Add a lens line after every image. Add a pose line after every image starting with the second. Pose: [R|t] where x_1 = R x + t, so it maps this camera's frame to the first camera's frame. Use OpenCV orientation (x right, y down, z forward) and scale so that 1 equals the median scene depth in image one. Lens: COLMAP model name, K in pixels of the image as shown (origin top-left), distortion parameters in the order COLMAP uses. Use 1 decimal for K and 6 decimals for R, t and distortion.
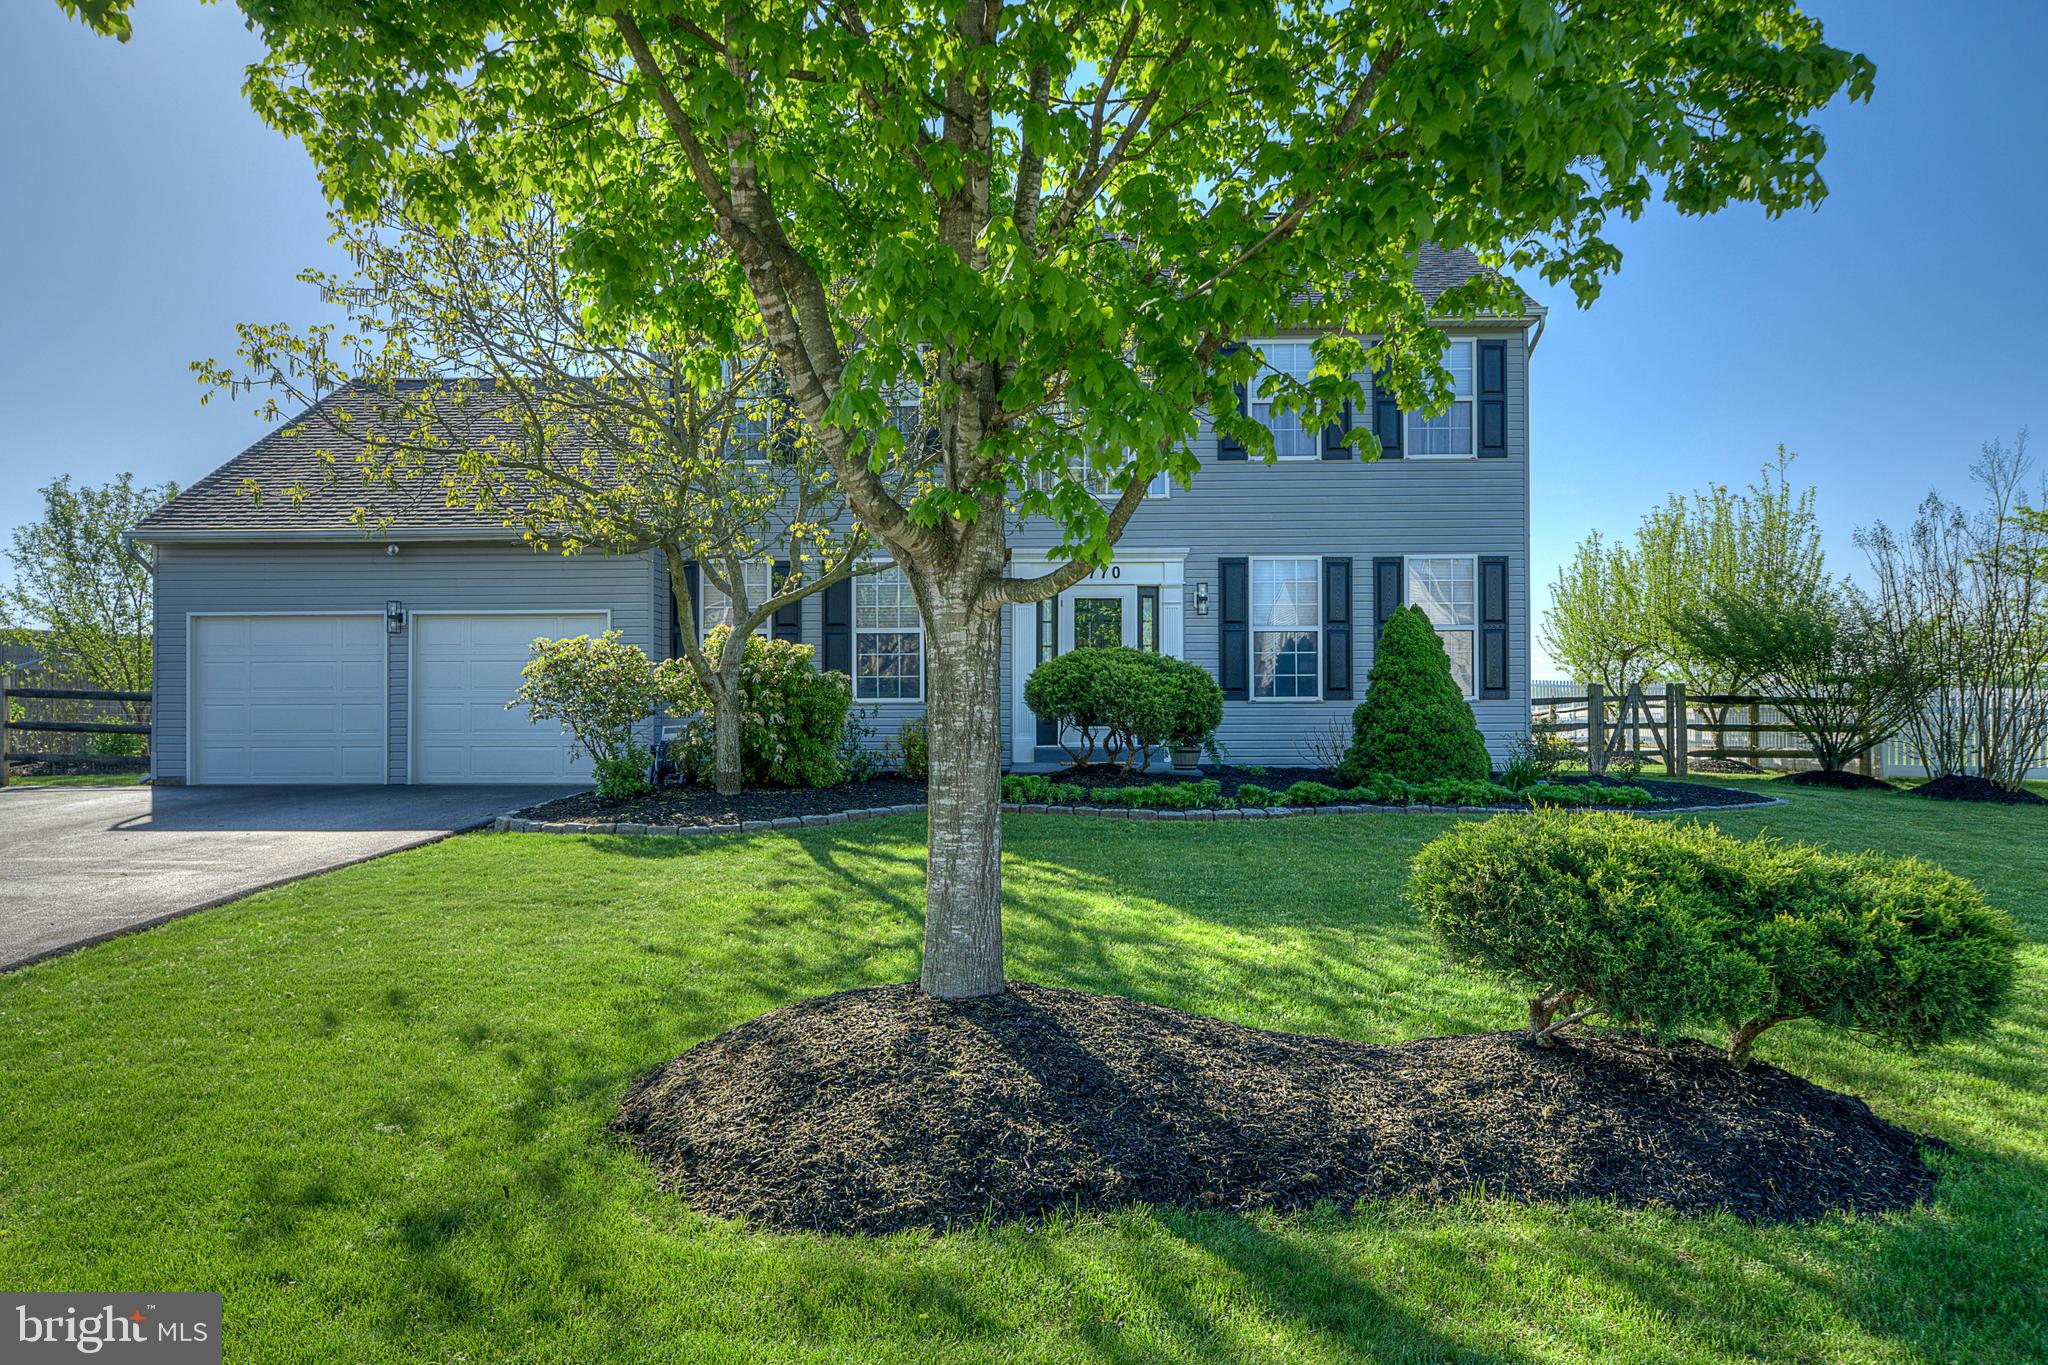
lens RADIAL K [[1376.0, 0, 1024.0], [0, 1376.0, 682.5], [0, 0, 1]] dist [-0.001865, -0.048290]
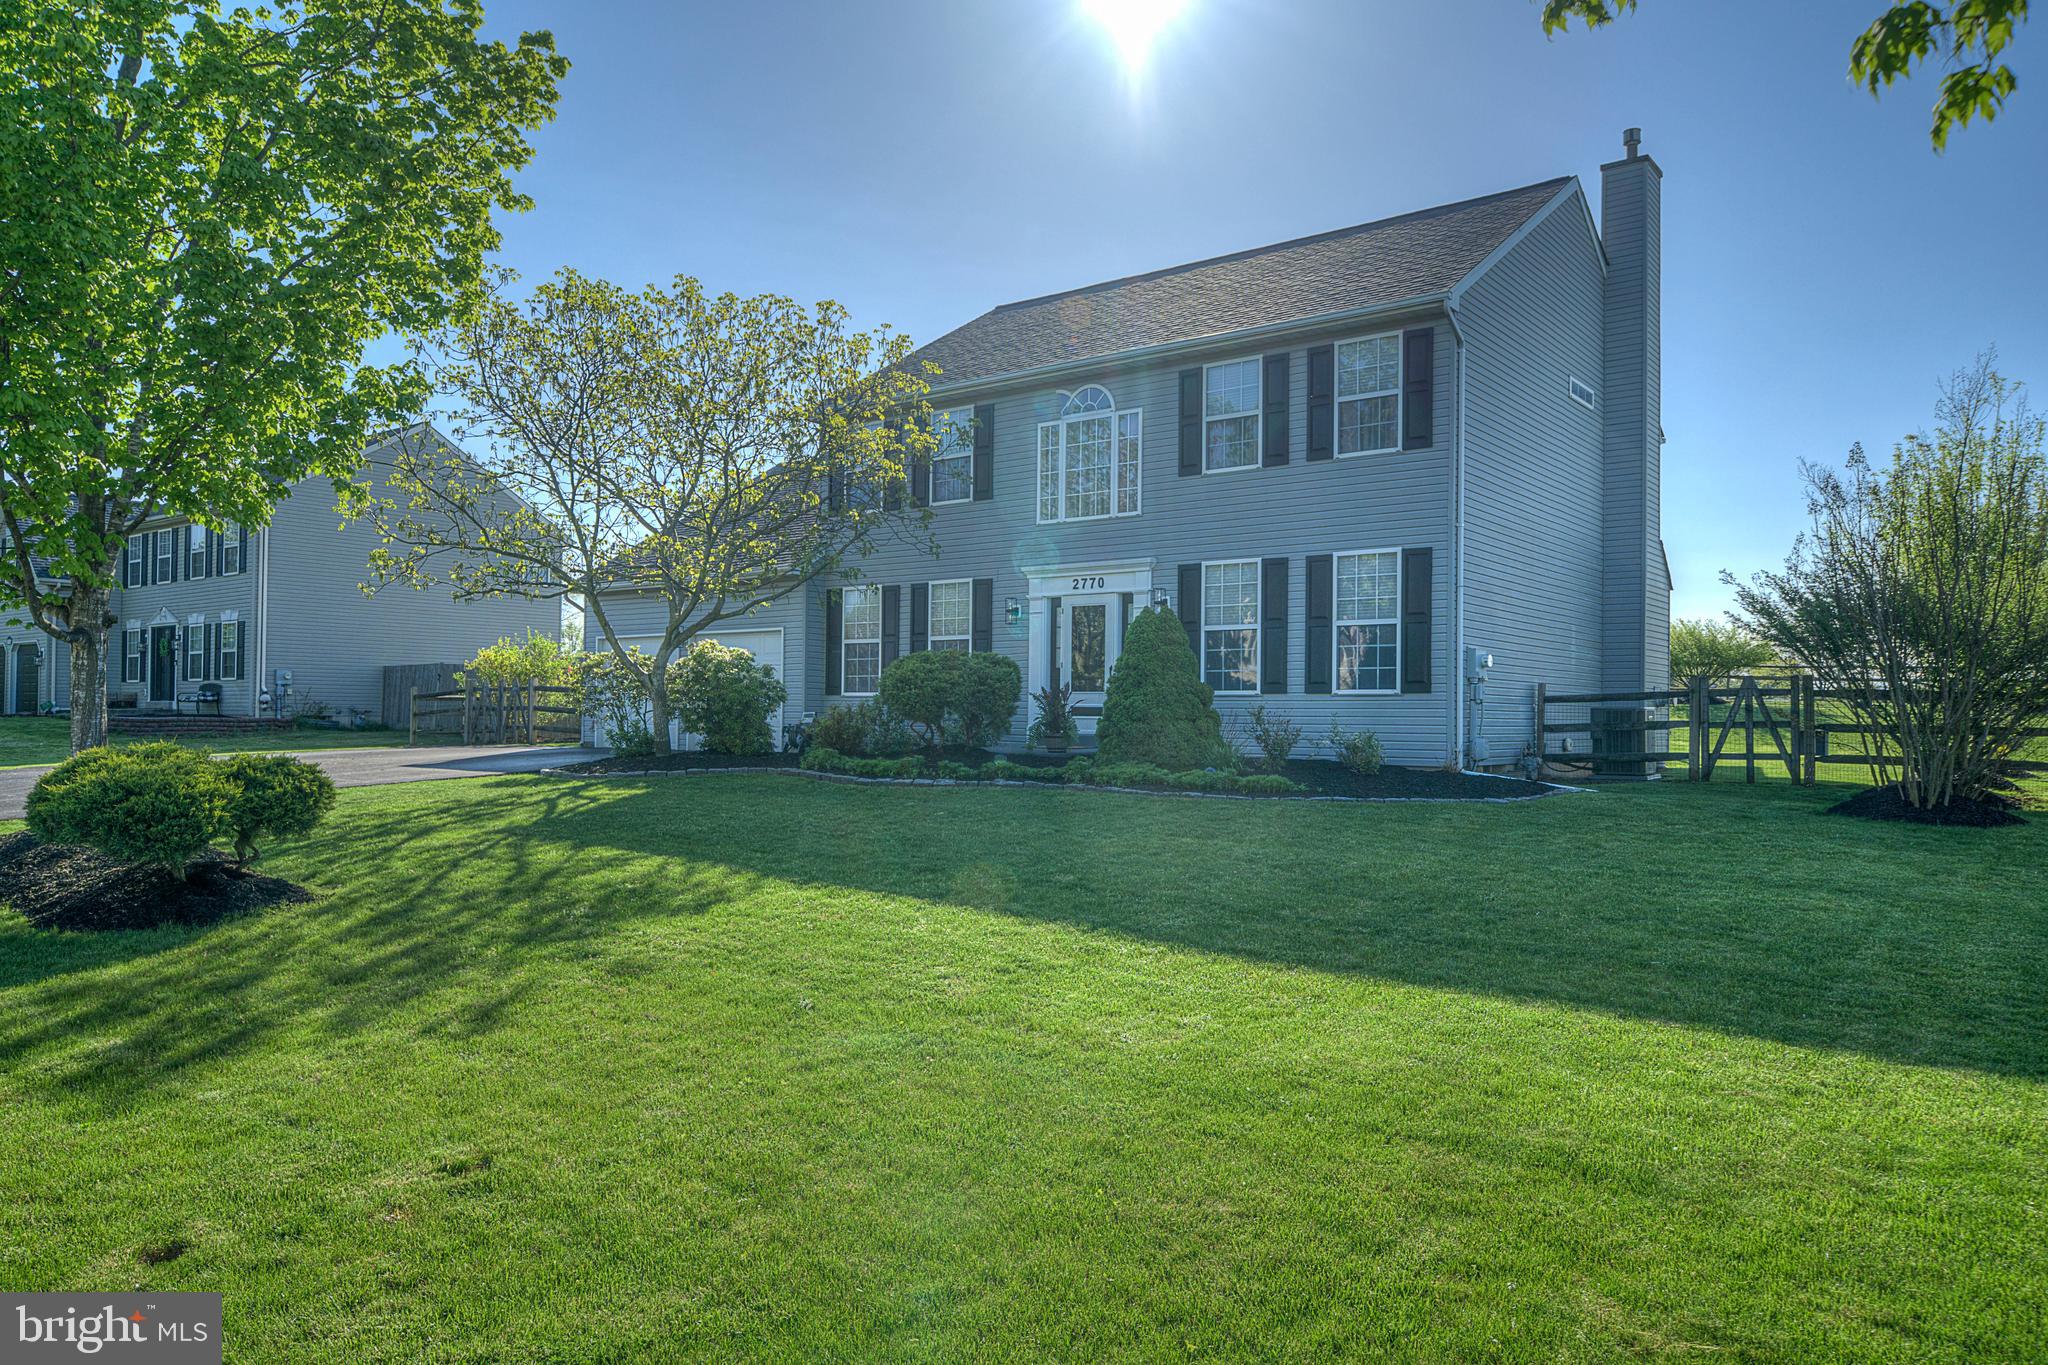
lens RADIAL K [[1376.0, 0, 1024.0], [0, 1376.0, 682.5], [0, 0, 1]] dist [-0.001865, -0.048290]
pose [[0.789153, -0.002031, -0.614193, 0.731434], [0.005101, 0.999982, 0.003248, 0.000221], [0.614175, -0.005697, 0.789149, 0.044597]]
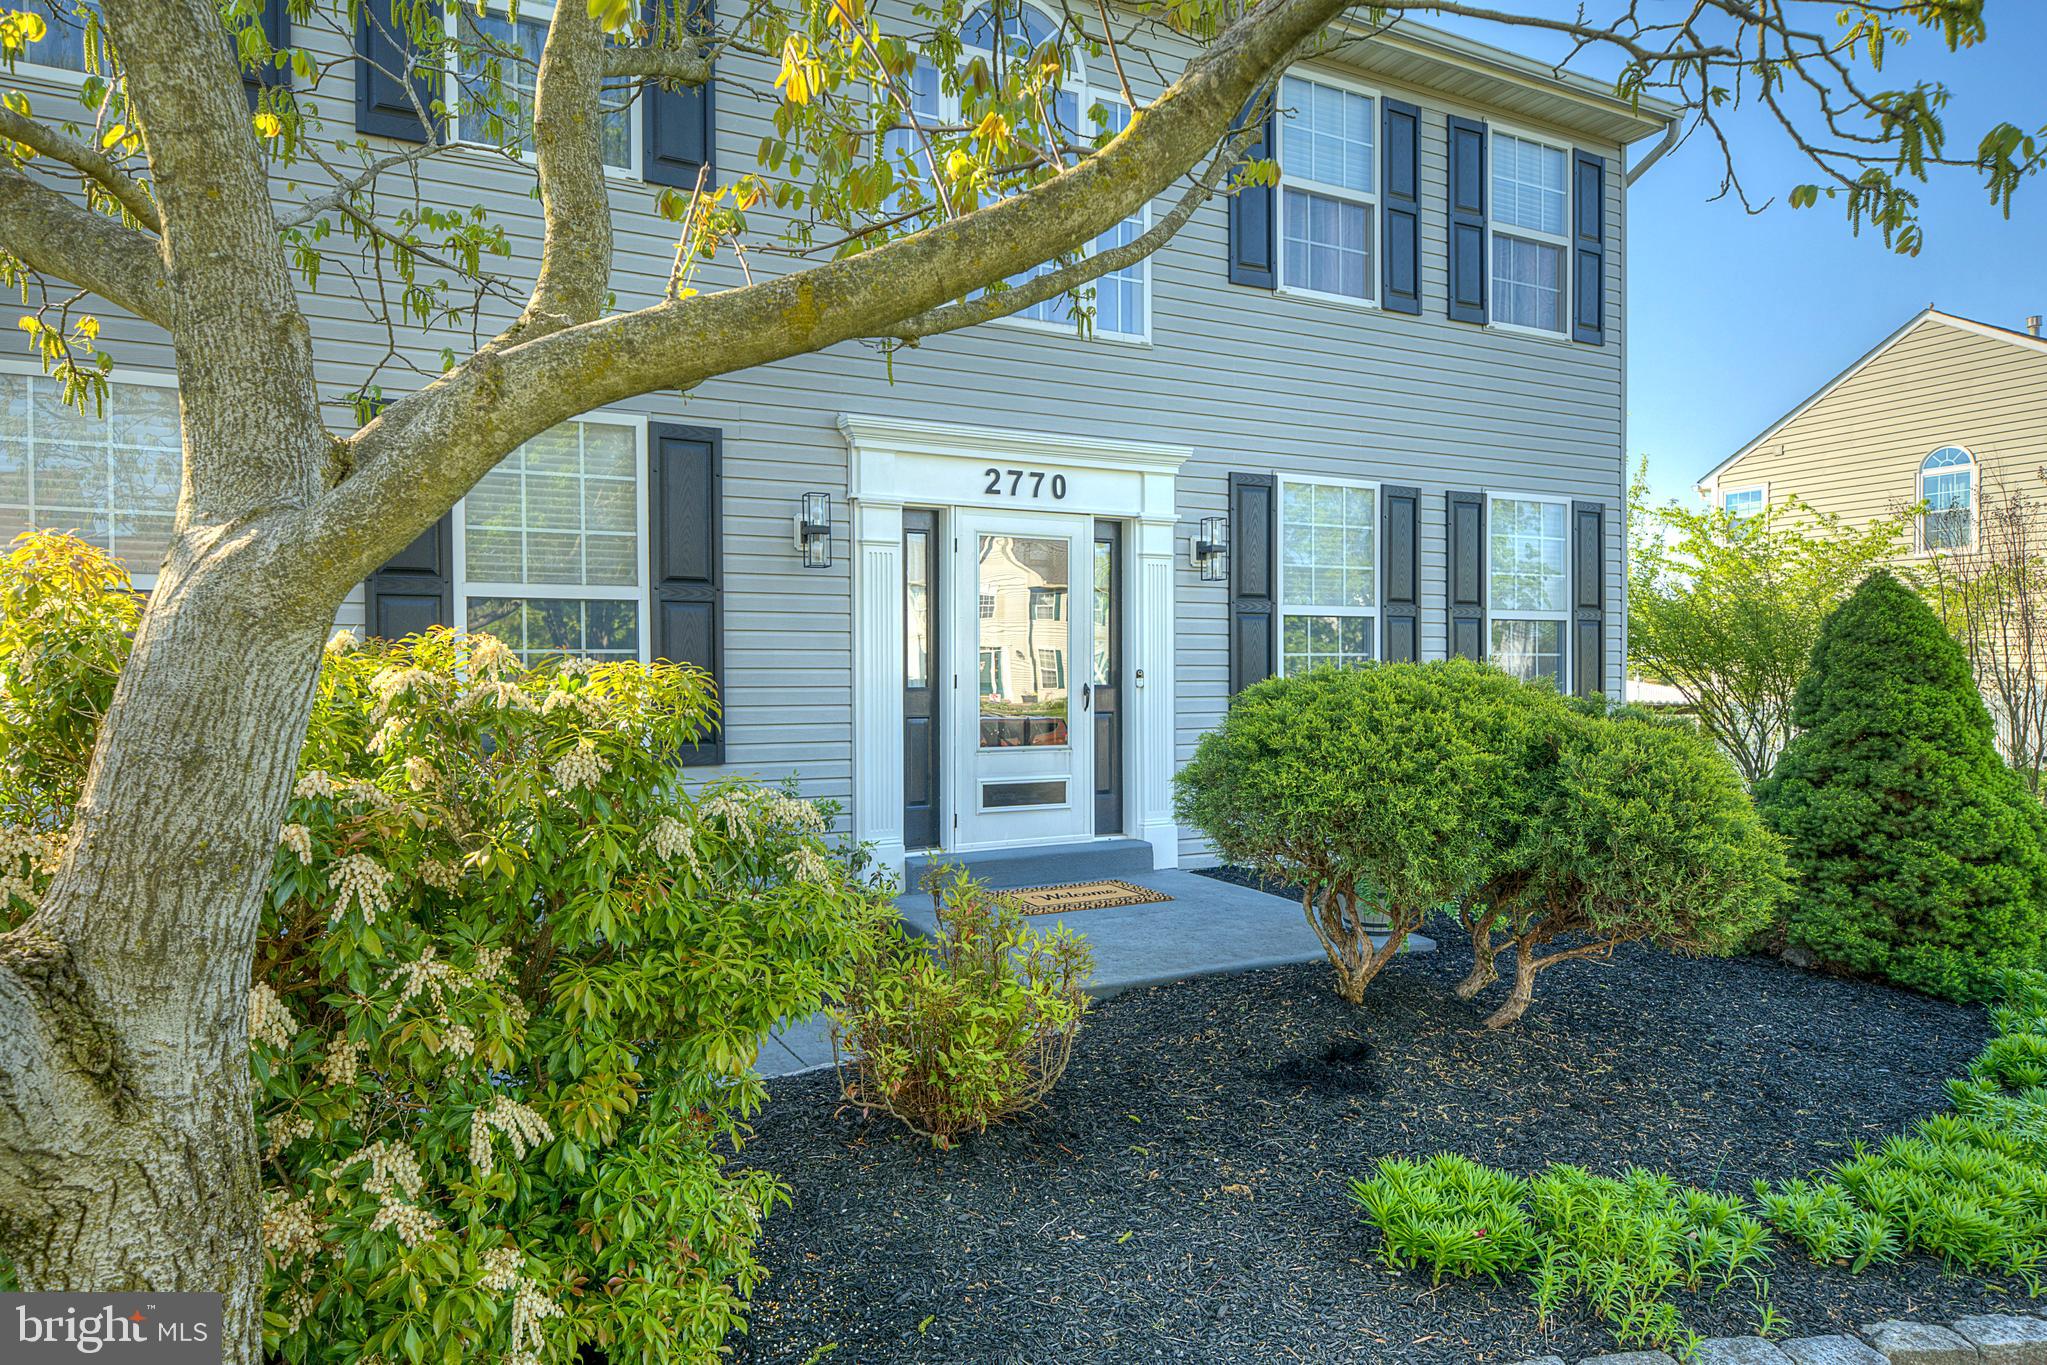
lens RADIAL K [[1238.8, 0, 1061.8], [0, 1238.8, 685.1], [0, 0, 1]] dist [0.033517, -0.028653]
pose [[0.879024, -0.004829, 0.476753, -0.140471], [-0.008649, 0.999623, 0.026072, -0.021829], [-0.476699, -0.027041, 0.878650, 0.618501]]
